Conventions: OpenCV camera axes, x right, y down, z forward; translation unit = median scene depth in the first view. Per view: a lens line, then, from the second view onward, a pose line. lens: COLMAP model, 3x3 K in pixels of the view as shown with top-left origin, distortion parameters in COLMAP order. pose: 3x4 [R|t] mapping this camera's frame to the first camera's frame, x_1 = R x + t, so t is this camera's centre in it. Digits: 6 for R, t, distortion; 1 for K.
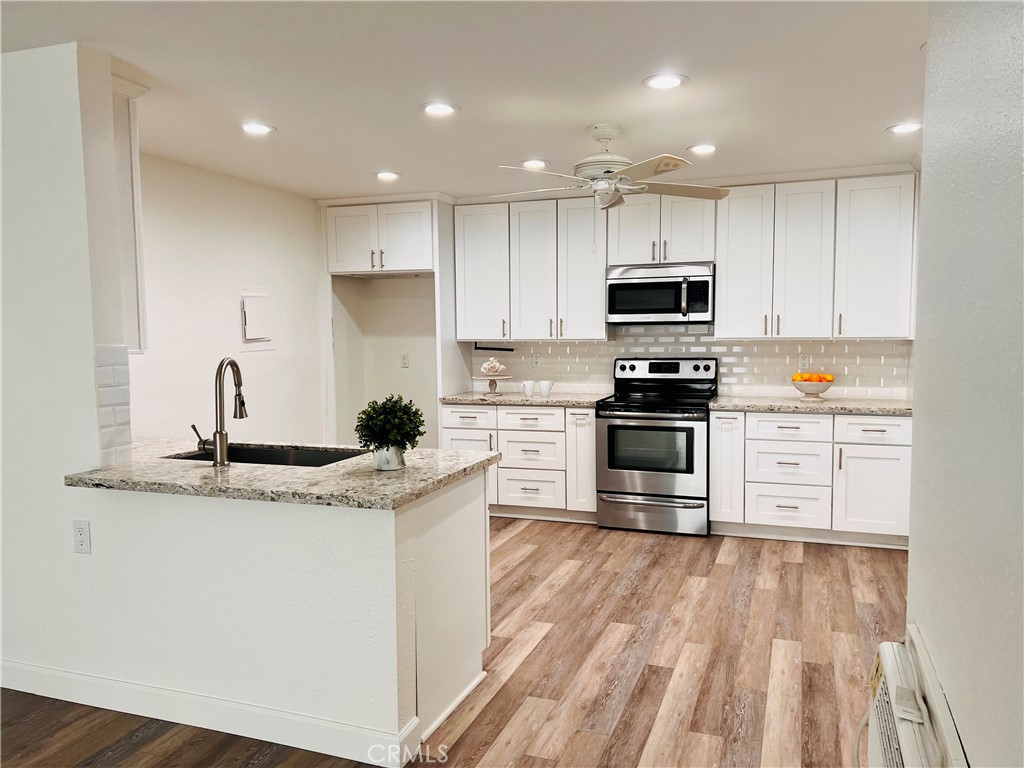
lens RADIAL K [[769.6, 0, 519.6], [0, 769.6, 405.5], [0, 0, 1]] dist [0.063926, -0.072733]
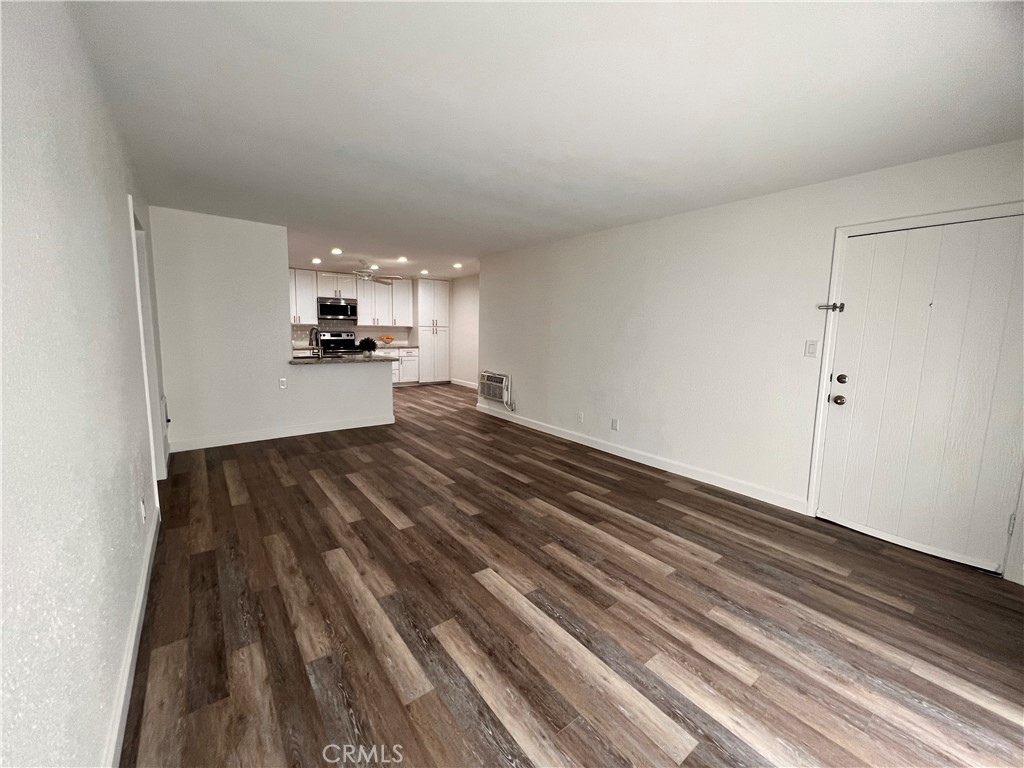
lens RADIAL K [[411.0, 0, 512.2], [0, 411.0, 390.2], [0, 0, 1]] dist [-0.000596, 0.000186]
pose [[0.533841, -0.108308, 0.838620, -0.938879], [0.058781, 0.994117, 0.090972, 0.063766], [-0.843539, 0.000730, 0.537067, -0.427574]]
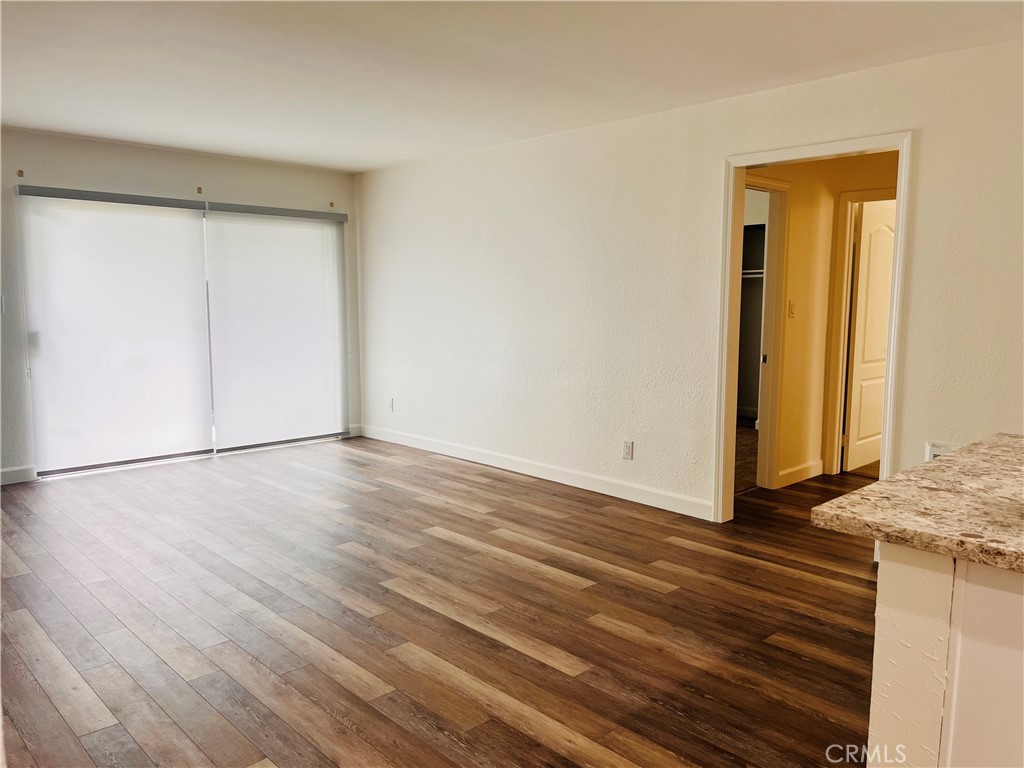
lens RADIAL K [[769.6, 0, 527.1], [0, 769.6, 383.1], [0, 0, 1]] dist [0.063926, -0.072733]
pose [[-0.436940, 0.105440, -0.893290, 0.276962], [-0.094296, 0.982264, 0.162066, -0.037644], [0.894535, 0.155047, -0.419247, 0.533160]]
